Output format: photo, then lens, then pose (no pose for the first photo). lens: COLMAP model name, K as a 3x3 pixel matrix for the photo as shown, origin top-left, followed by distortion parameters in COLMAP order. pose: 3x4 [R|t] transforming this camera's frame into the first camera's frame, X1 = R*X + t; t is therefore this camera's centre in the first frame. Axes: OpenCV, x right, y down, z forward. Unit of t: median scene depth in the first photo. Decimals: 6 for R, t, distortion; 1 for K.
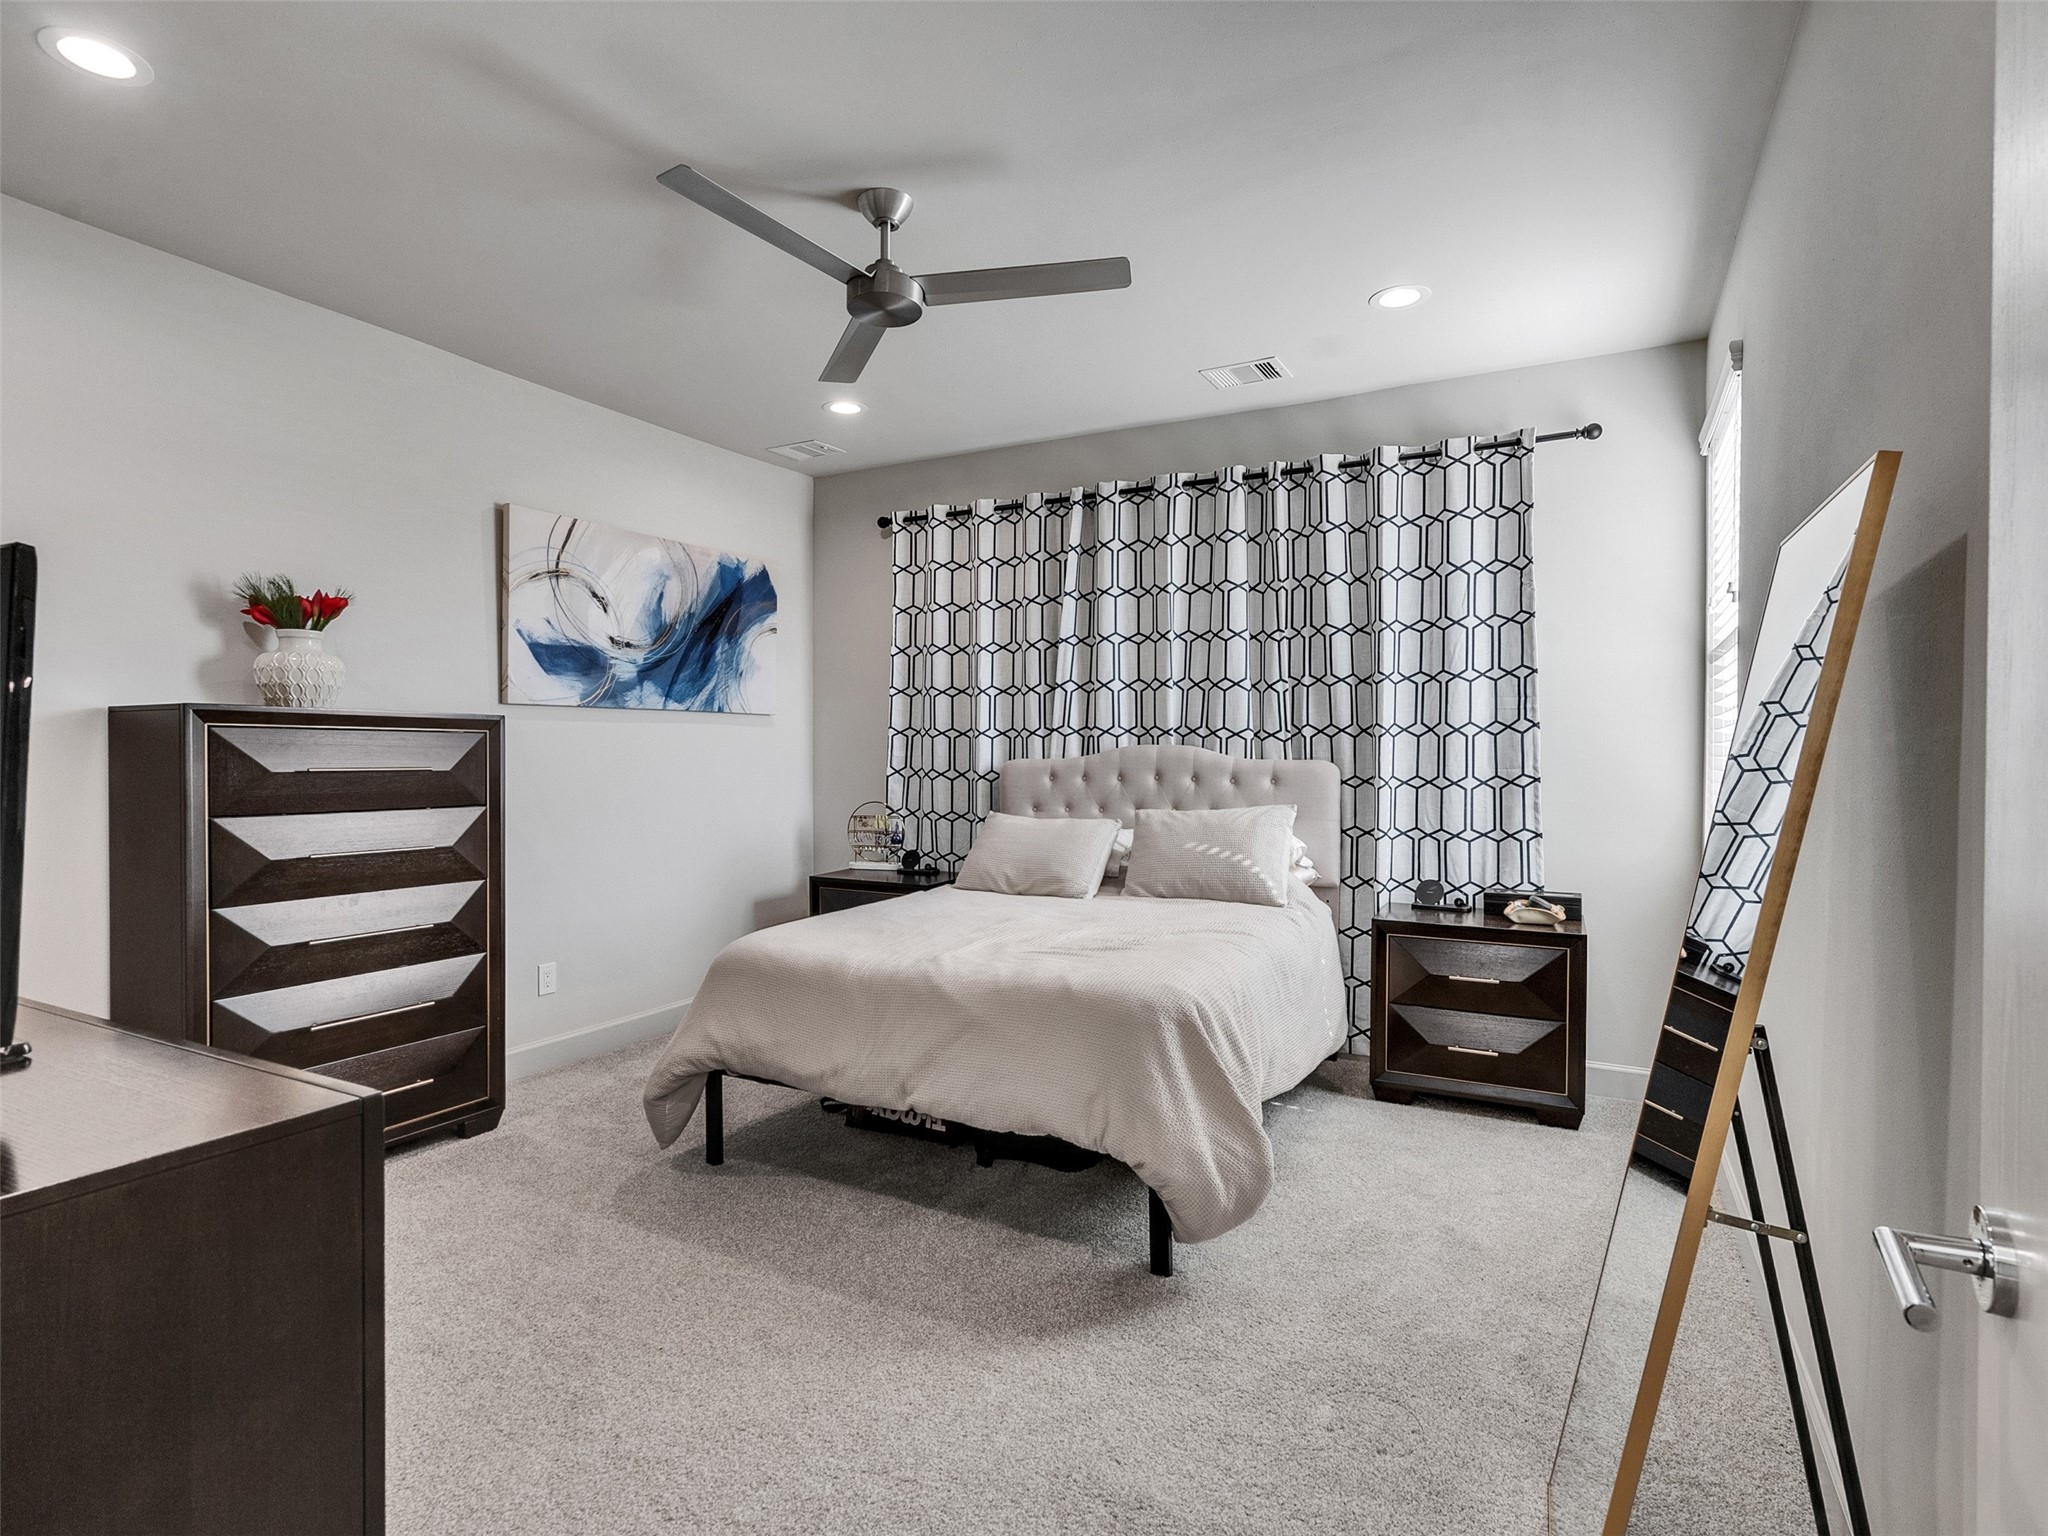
lens RADIAL K [[1052.4, 0, 1004.1], [0, 1052.4, 767.5], [0, 0, 1]] dist [-0.001273, 0.000295]
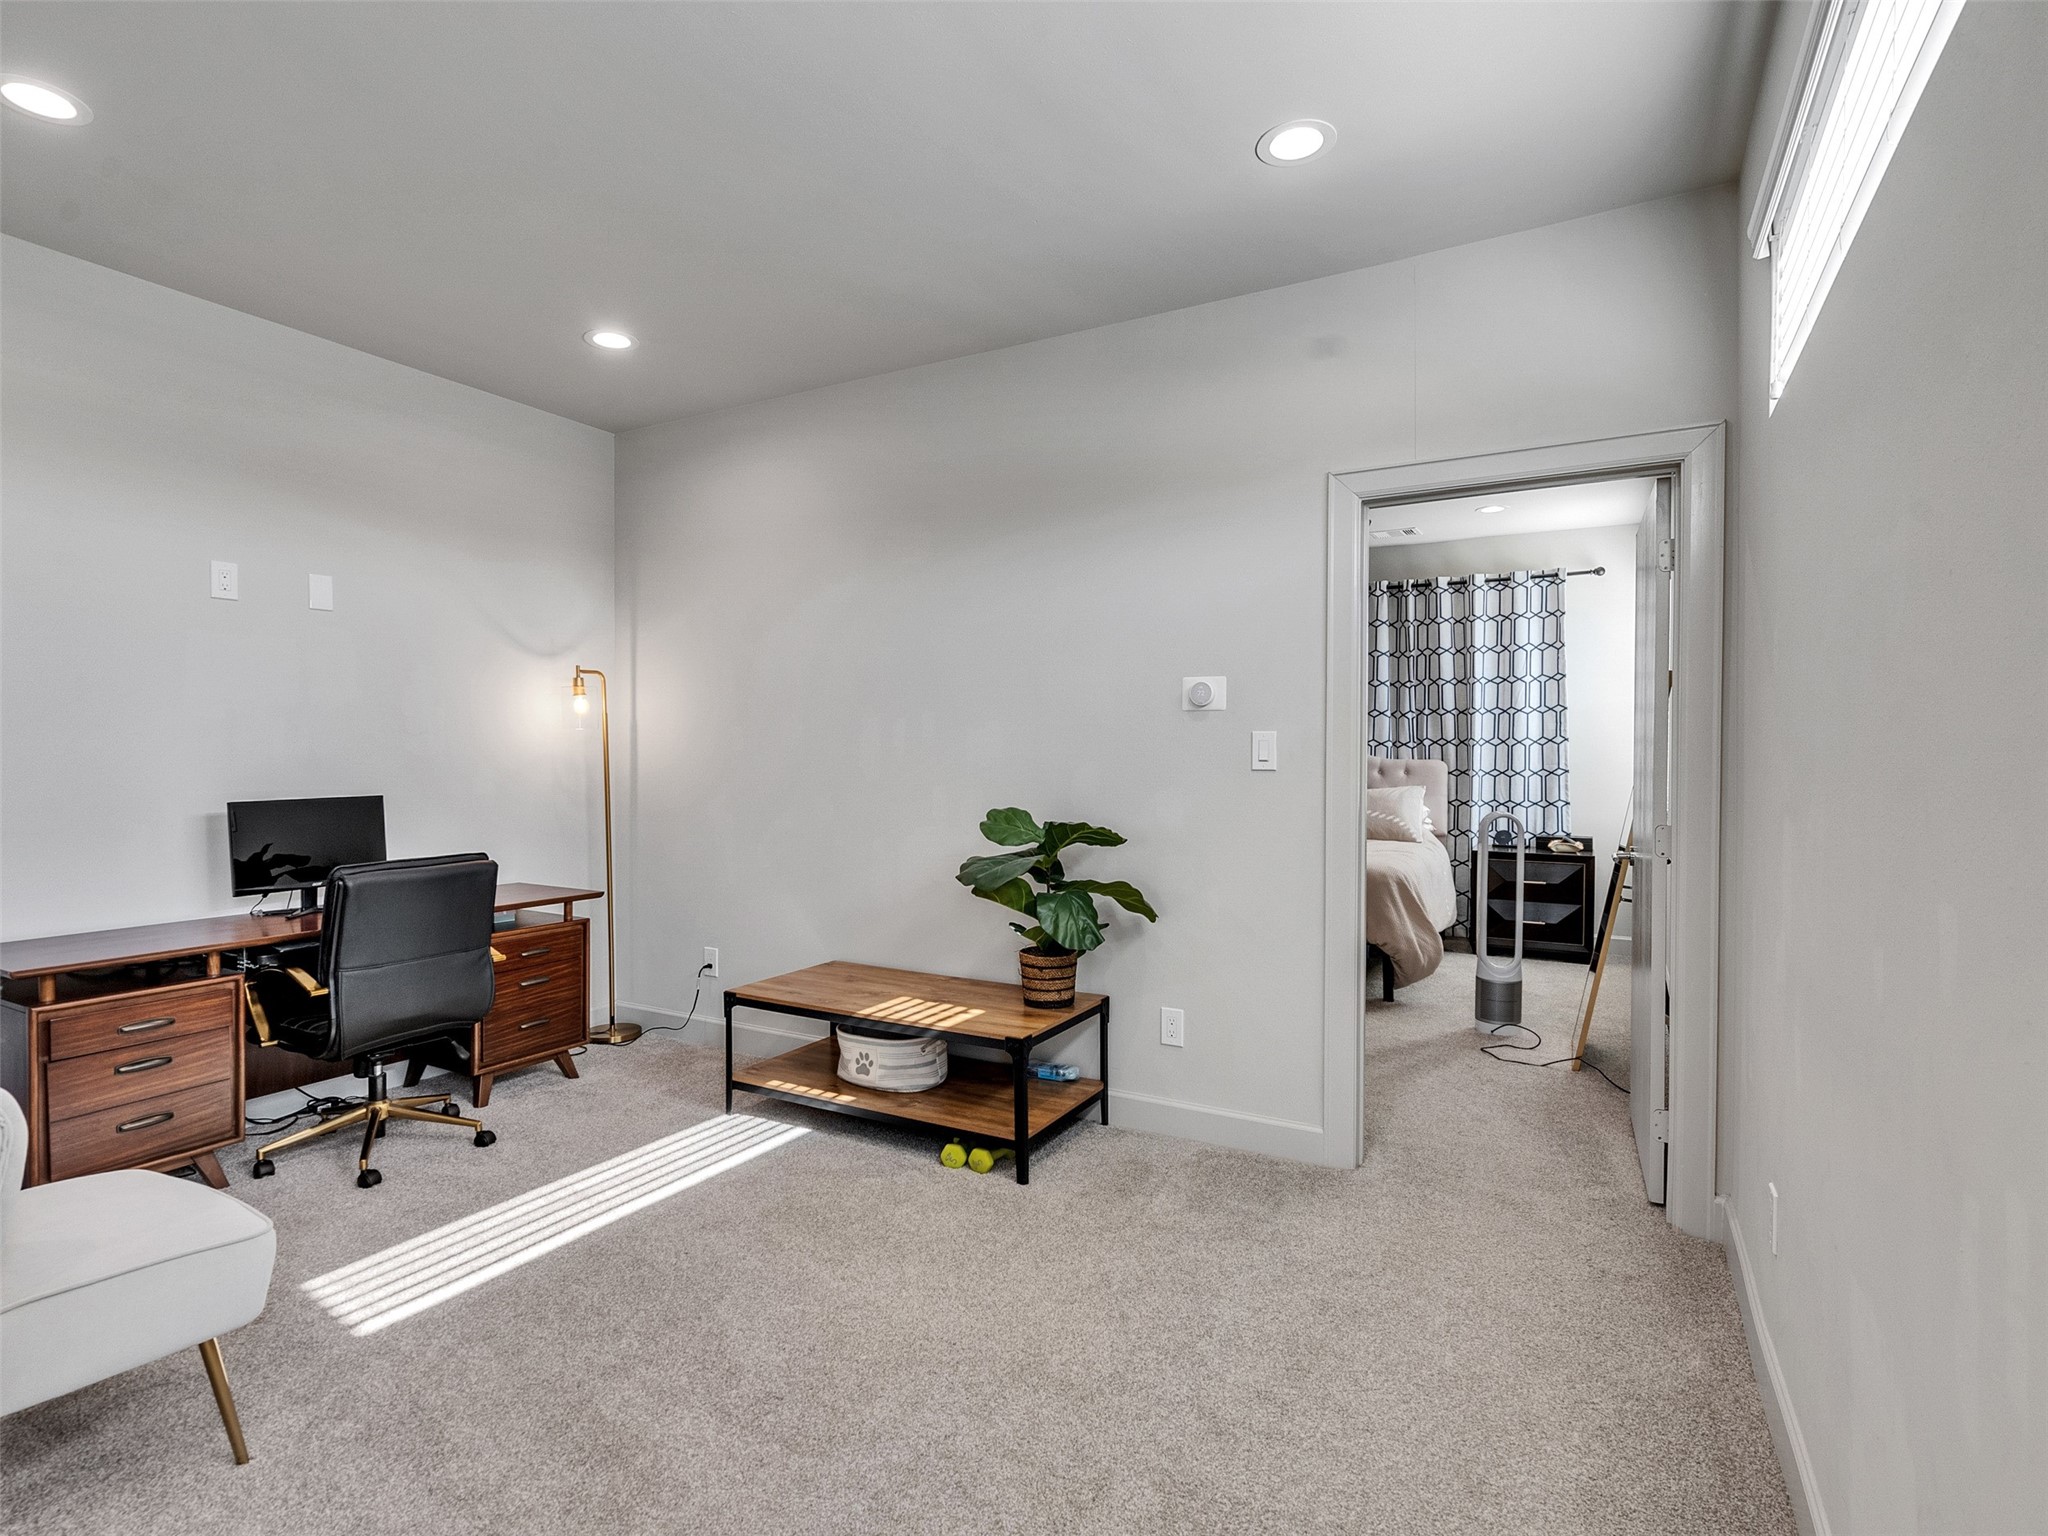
lens RADIAL K [[1052.4, 0, 1004.1], [0, 1052.4, 767.5], [0, 0, 1]] dist [-0.001273, 0.000295]
pose [[0.999770, 0.000731, -0.021448, -0.360143], [-0.000659, 0.999994, 0.003394, 0.000214], [0.021451, -0.003379, 0.999764, -0.706854]]
